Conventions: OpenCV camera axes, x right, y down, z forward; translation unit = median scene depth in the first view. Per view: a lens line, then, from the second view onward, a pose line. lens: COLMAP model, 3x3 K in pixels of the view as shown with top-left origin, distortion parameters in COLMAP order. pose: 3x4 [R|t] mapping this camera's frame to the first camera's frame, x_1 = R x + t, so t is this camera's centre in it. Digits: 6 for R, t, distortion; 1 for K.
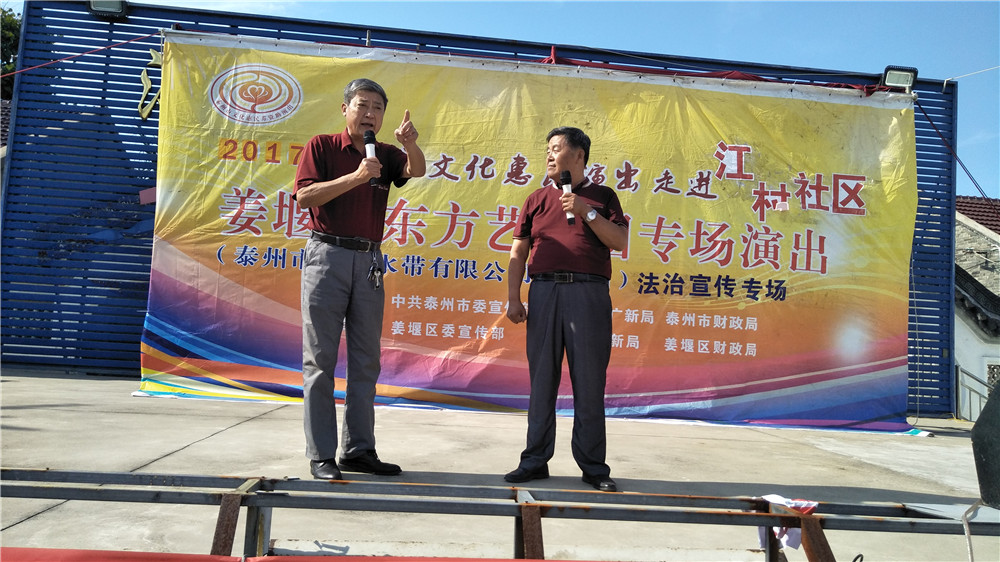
lens RADIAL K [[678.9, 0, 525.3], [0, 678.9, 297.9], [0, 0, 1]] dist [0.042458, -0.037239]
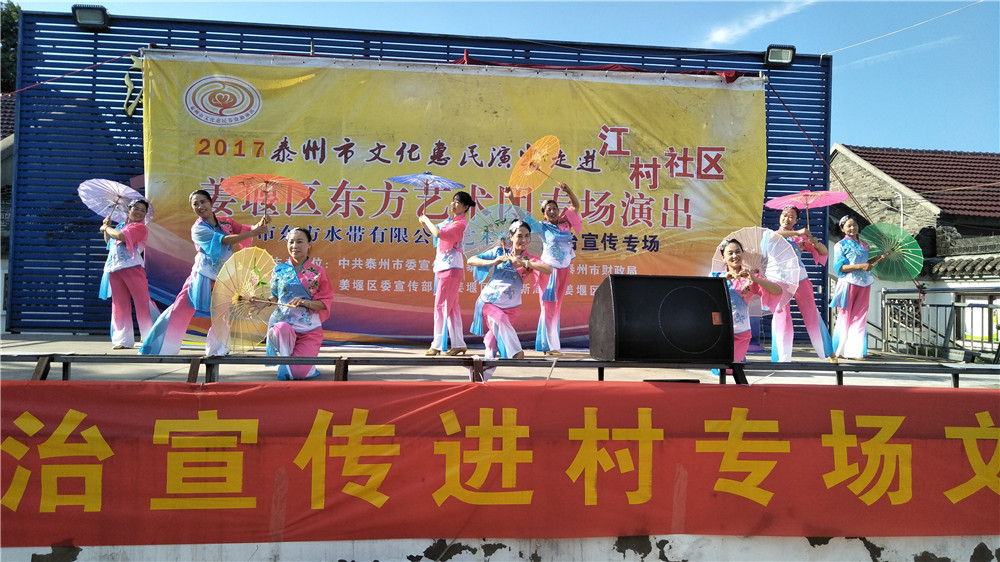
lens RADIAL K [[676.7, 0, 526.2], [0, 676.7, 300.9], [0, 0, 1]] dist [0.033487, -0.025033]
pose [[0.999189, -0.039203, 0.009138, 0.120695], [0.038487, 0.996910, 0.068474, -0.000174], [-0.011794, -0.068066, 0.997611, -0.239498]]
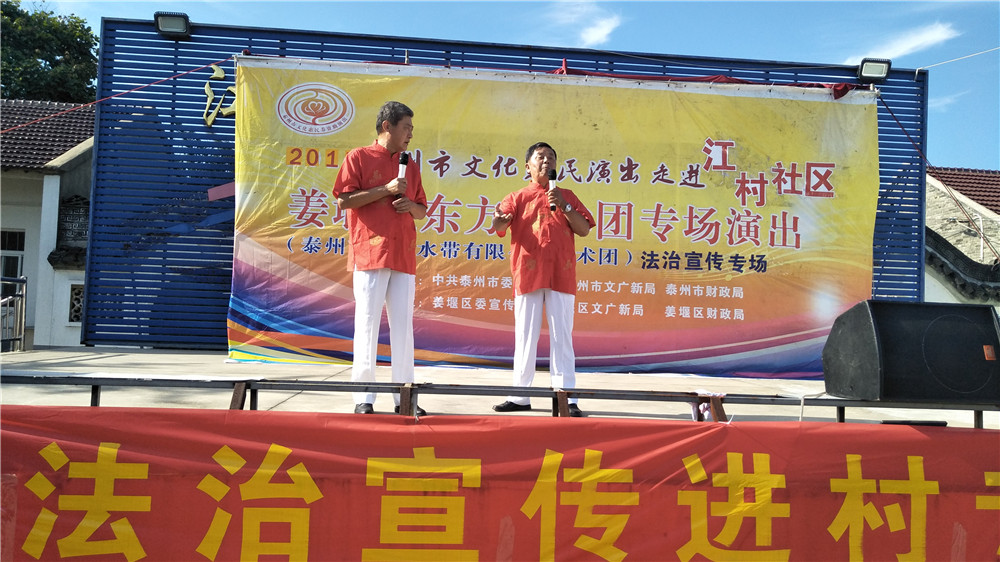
lens RADIAL K [[679.3, 0, 531.7], [0, 679.3, 306.9], [0, 0, 1]] dist [0.021554, -0.005676]
pose [[0.999639, -0.022787, -0.014267, -0.008416], [0.023490, 0.998411, 0.051216, -0.005600], [0.013077, -0.051532, 0.998586, -0.185923]]
